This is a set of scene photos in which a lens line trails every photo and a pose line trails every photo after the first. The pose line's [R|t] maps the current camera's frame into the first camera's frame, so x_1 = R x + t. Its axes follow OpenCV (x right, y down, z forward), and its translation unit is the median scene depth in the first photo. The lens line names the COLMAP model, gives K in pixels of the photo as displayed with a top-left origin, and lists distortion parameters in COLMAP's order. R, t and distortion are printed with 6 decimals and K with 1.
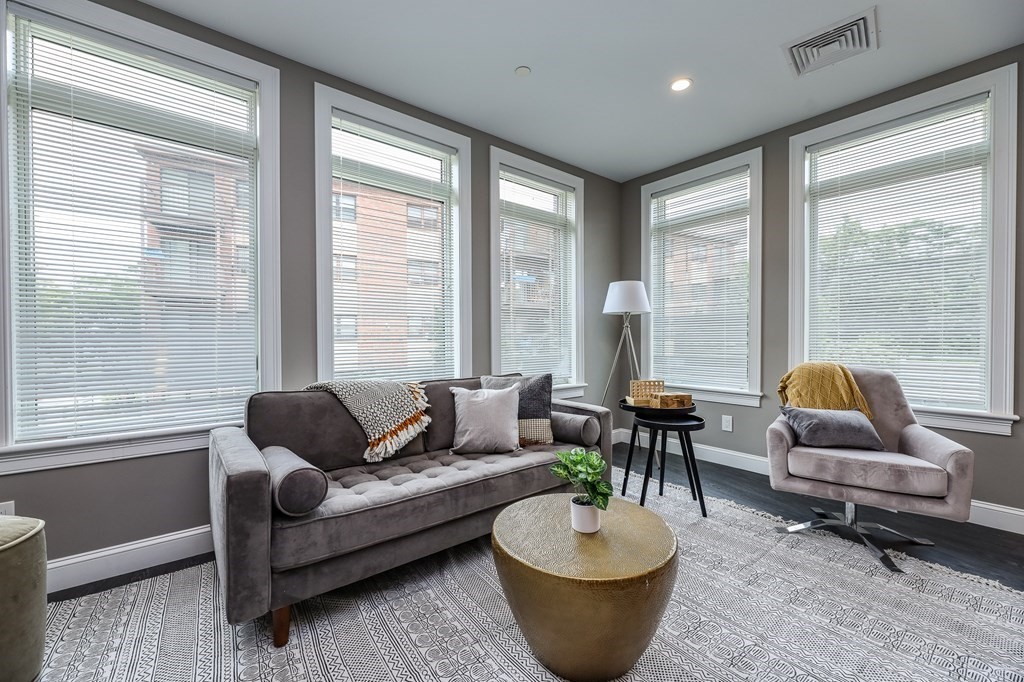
lens RADIAL K [[411.8, 0, 514.1], [0, 411.8, 342.5], [0, 0, 1]] dist [-0.000665, -0.000247]
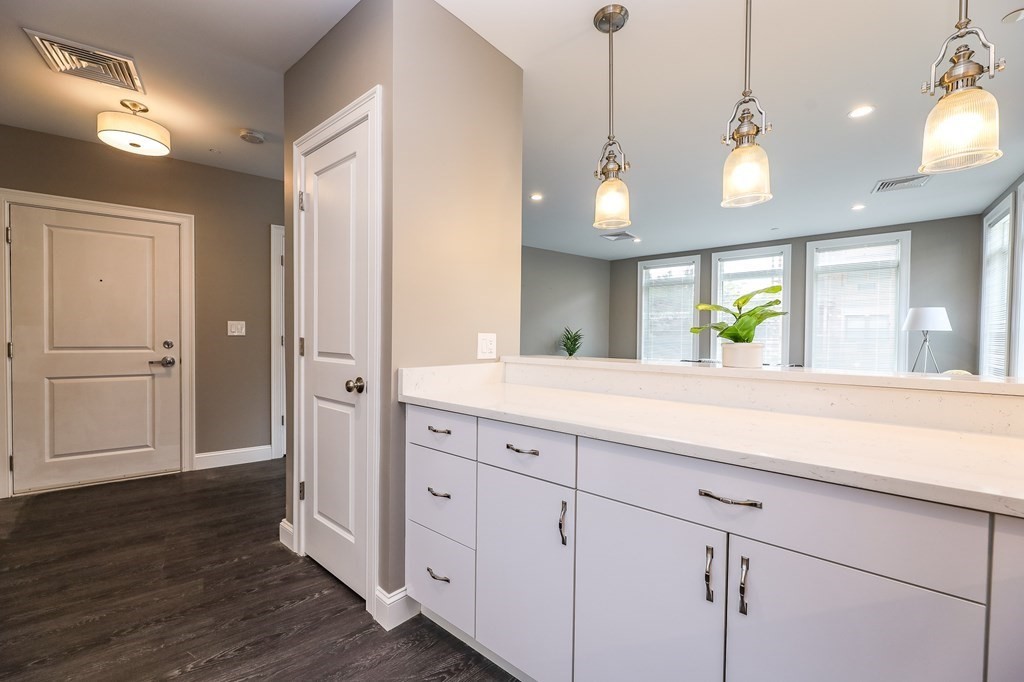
lens RADIAL K [[408.6, 0, 513.6], [0, 408.6, 342.7], [0, 0, 1]] dist [-0.002146, 0.000053]
pose [[0.193167, 0.022459, -0.980909, 1.991585], [-0.017239, 0.999661, 0.019494, -0.054119], [0.981014, 0.013145, 0.193489, -0.852586]]
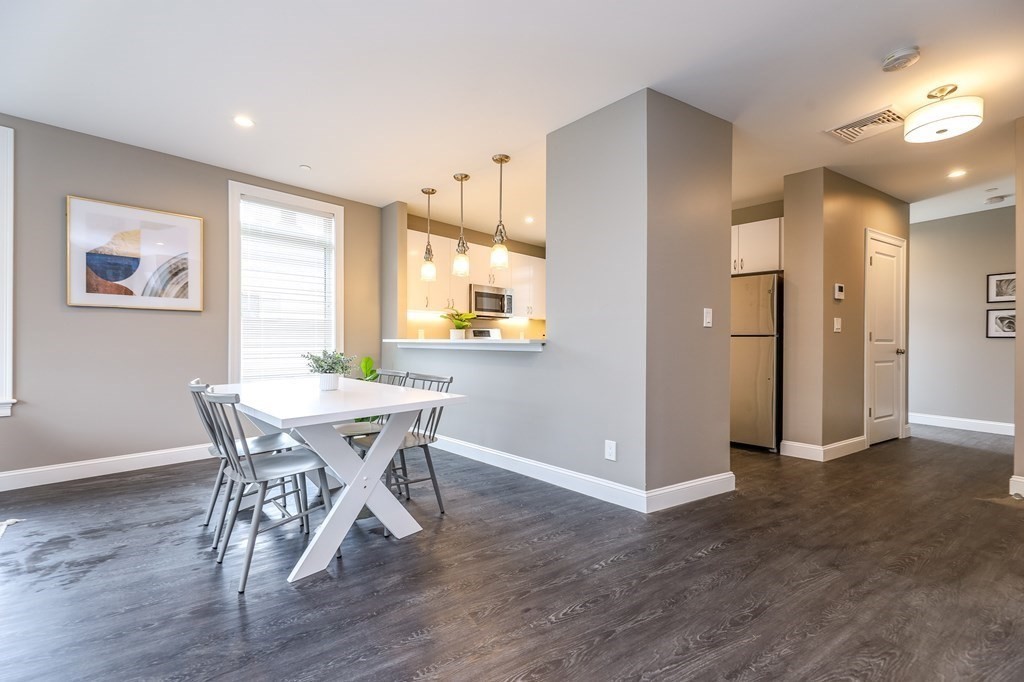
lens RADIAL K [[413.3, 0, 513.7], [0, 413.3, 342.7], [0, 0, 1]] dist [-0.002428, -0.000538]
pose [[-0.098616, -0.001918, 0.995124, -0.218771], [0.004527, 0.999987, 0.002376, 0.001387], [-0.995115, 0.004739, -0.098606, -0.418718]]
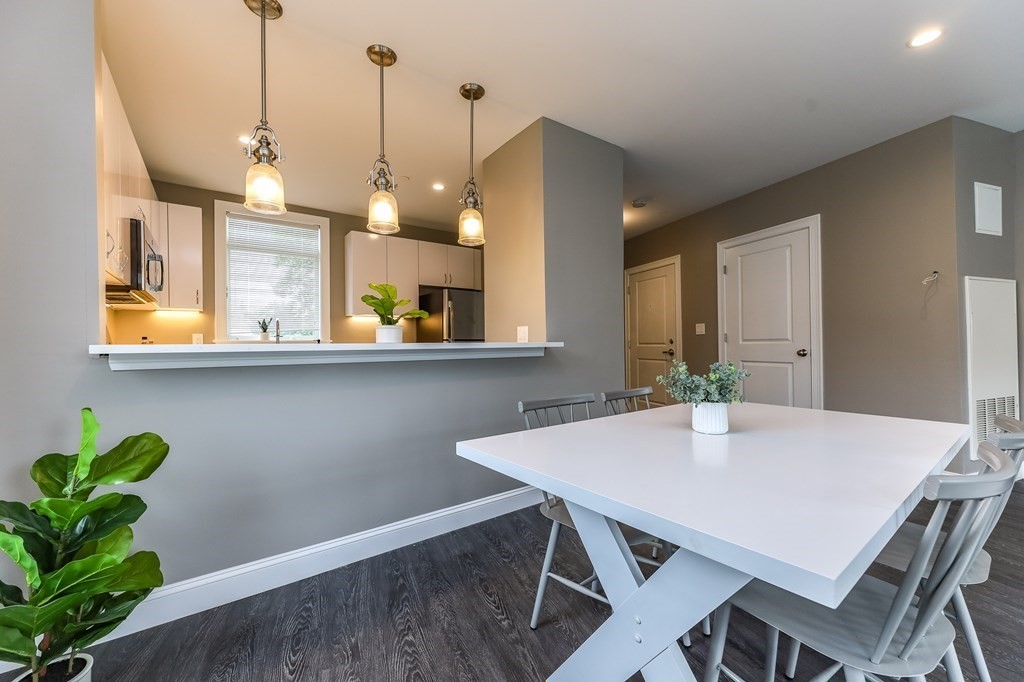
lens RADIAL K [[405.4, 0, 513.9], [0, 405.4, 341.9], [0, 0, 1]] dist [0.007644, -0.000126]
pose [[-0.998112, 0.013267, 0.059970, 1.103301], [0.013320, 0.999911, 0.000477, -0.009273], [-0.059958, 0.001275, -0.998200, 0.521120]]
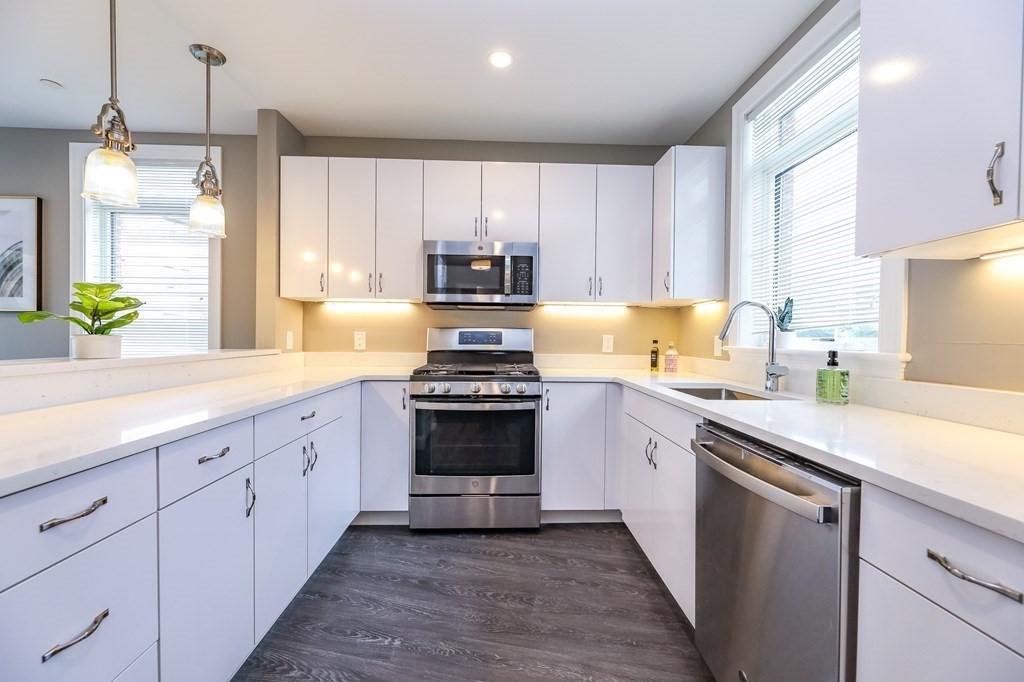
lens RADIAL K [[411.8, 0, 514.1], [0, 411.8, 342.5], [0, 0, 1]] dist [-0.000665, -0.000247]
pose [[0.609212, -0.002971, 0.793002, 1.315912], [-0.006957, 0.999934, 0.009091, -0.046592], [-0.792977, -0.011055, 0.609151, -1.310949]]
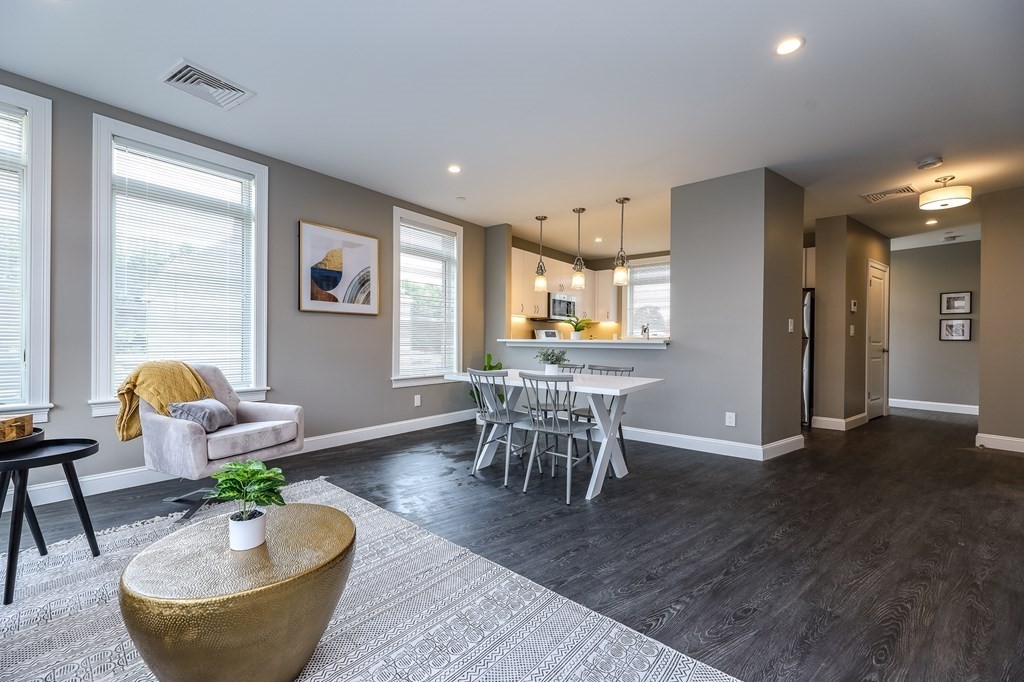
lens RADIAL K [[411.8, 0, 514.1], [0, 411.8, 342.5], [0, 0, 1]] dist [-0.000665, -0.000247]
pose [[-0.204304, -0.004774, 0.978896, -0.509920], [-0.000643, 0.999989, 0.004742, -0.004178], [-0.978907, 0.000339, -0.204304, 0.363924]]
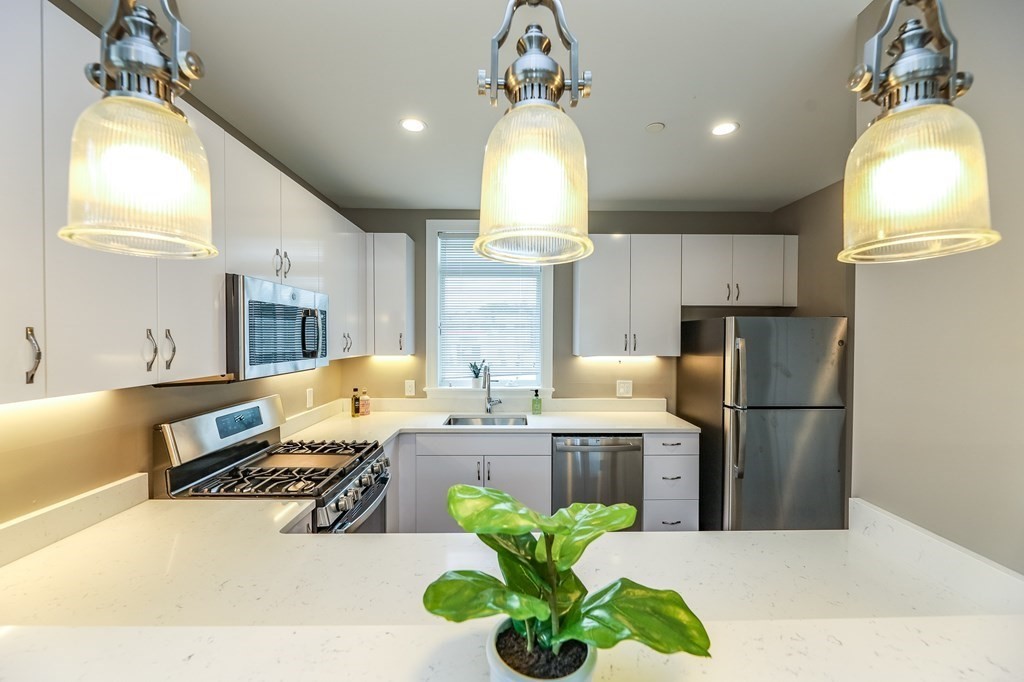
lens RADIAL K [[411.8, 0, 514.1], [0, 411.8, 342.5], [0, 0, 1]] dist [-0.000665, -0.000247]
pose [[-0.778809, -0.008866, 0.627198, 1.303117], [0.003625, 0.999820, 0.018635, -0.218489], [-0.627250, 0.016786, -0.778637, -0.174849]]
